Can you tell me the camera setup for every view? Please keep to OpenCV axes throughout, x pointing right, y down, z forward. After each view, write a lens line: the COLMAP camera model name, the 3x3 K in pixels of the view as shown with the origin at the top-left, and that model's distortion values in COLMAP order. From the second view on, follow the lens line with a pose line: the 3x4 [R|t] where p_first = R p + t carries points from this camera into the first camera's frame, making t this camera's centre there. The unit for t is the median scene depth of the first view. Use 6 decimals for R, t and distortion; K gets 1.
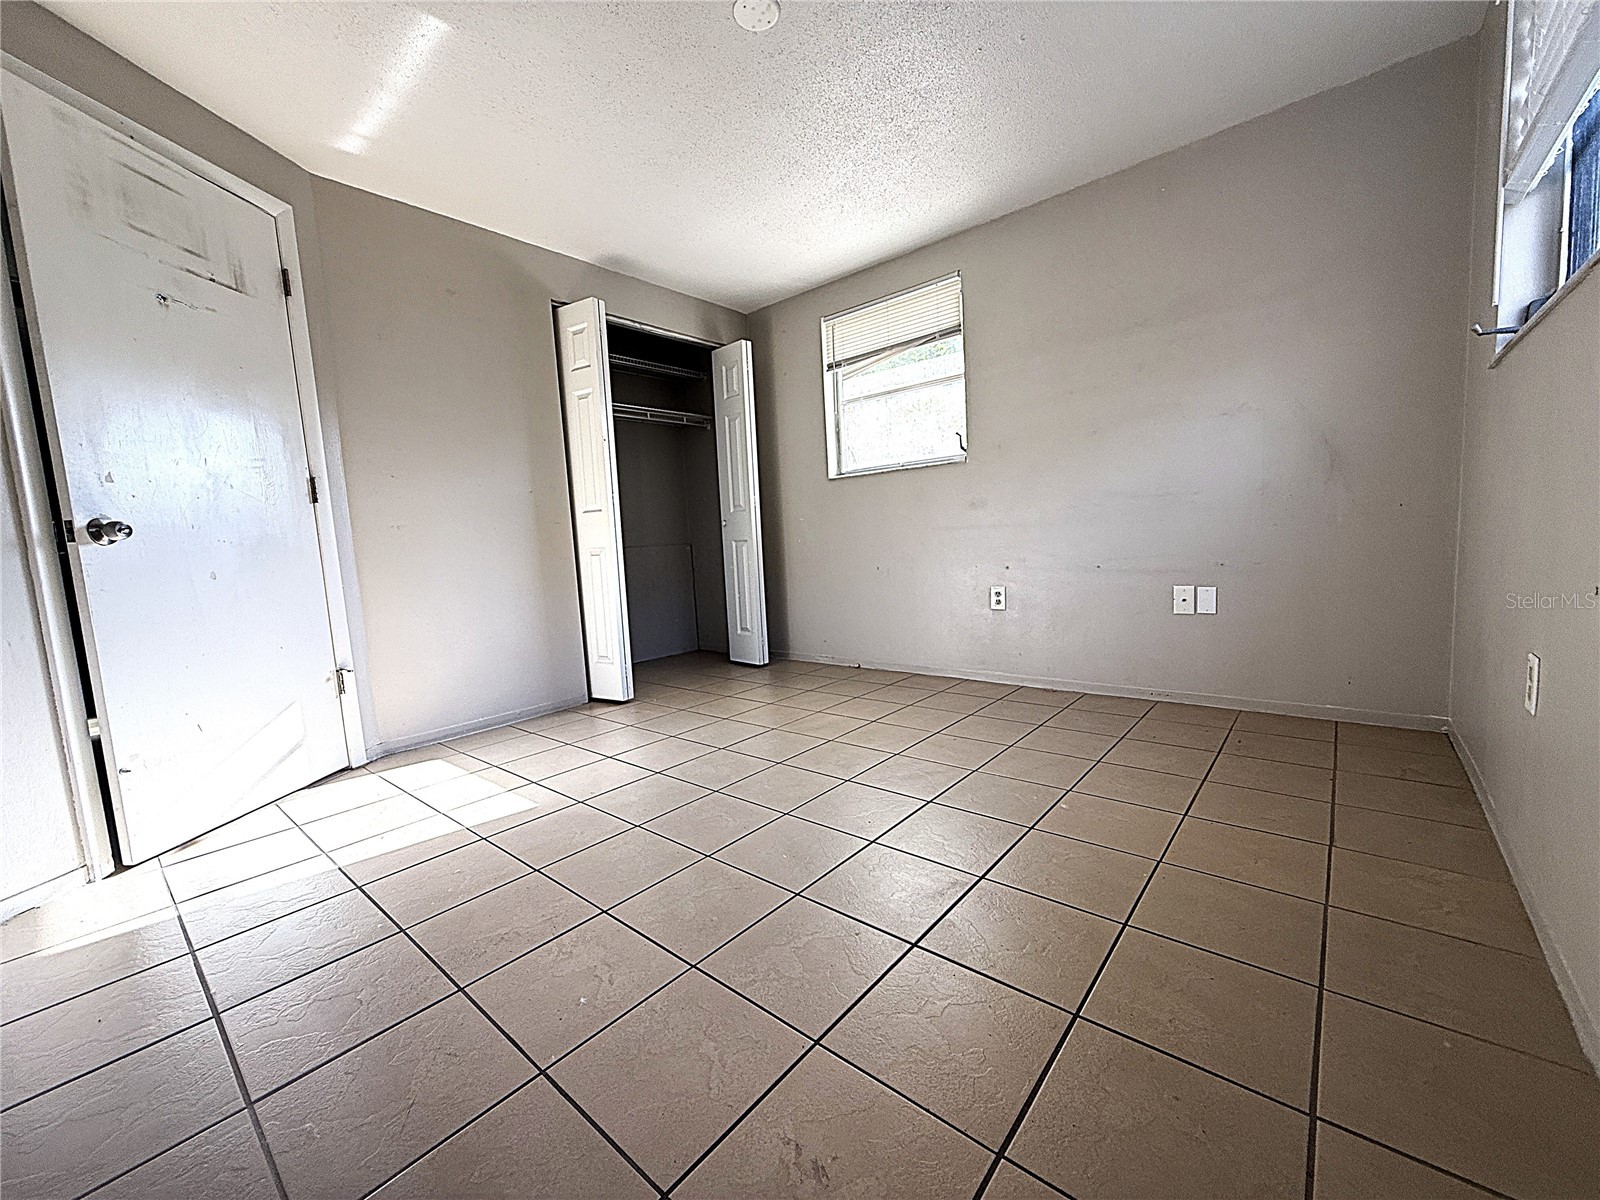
lens RADIAL K [[641.4, 0, 800.0], [0, 641.4, 600.0], [0, 0, 1]] dist [-0.000630, 0.000059]
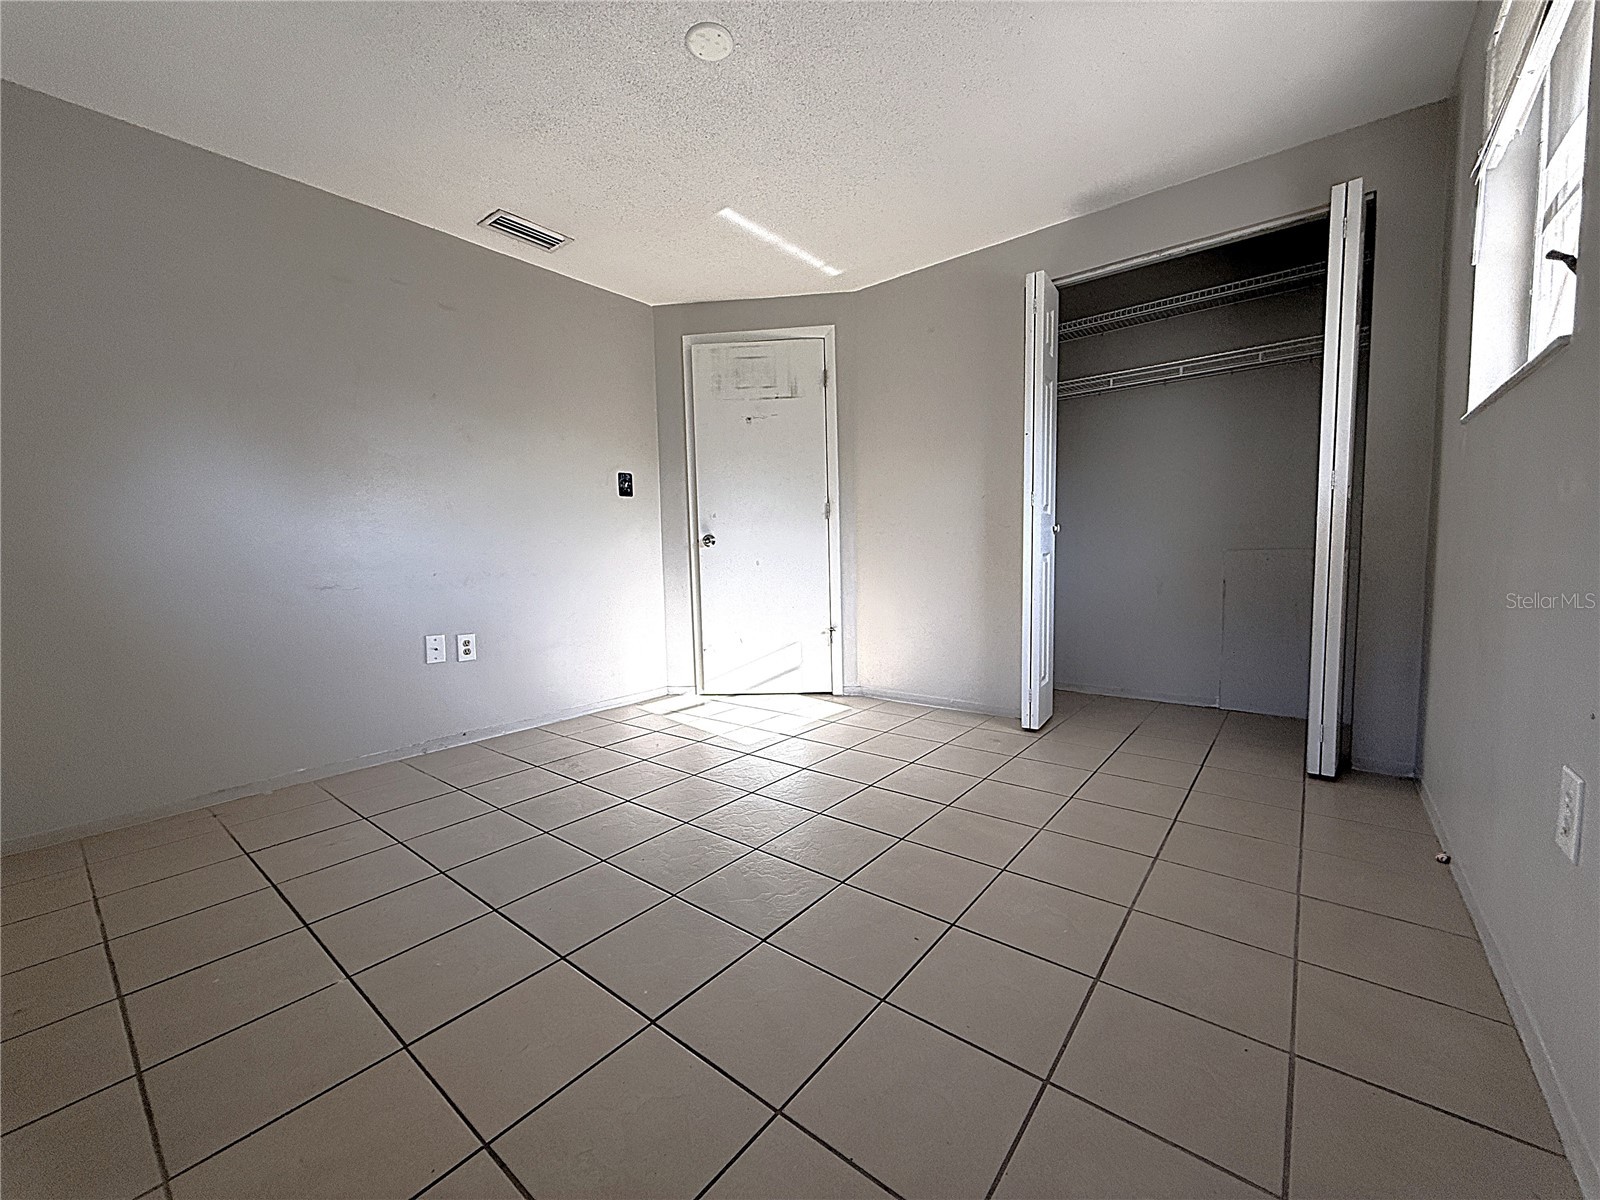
lens RADIAL K [[641.4, 0, 800.0], [0, 641.4, 600.0], [0, 0, 1]] dist [-0.000630, 0.000059]
pose [[0.019167, 0.125947, -0.991852, 0.813646], [-0.073271, 0.989544, 0.124238, -0.147677], [0.997128, 0.070292, 0.028195, 0.925398]]
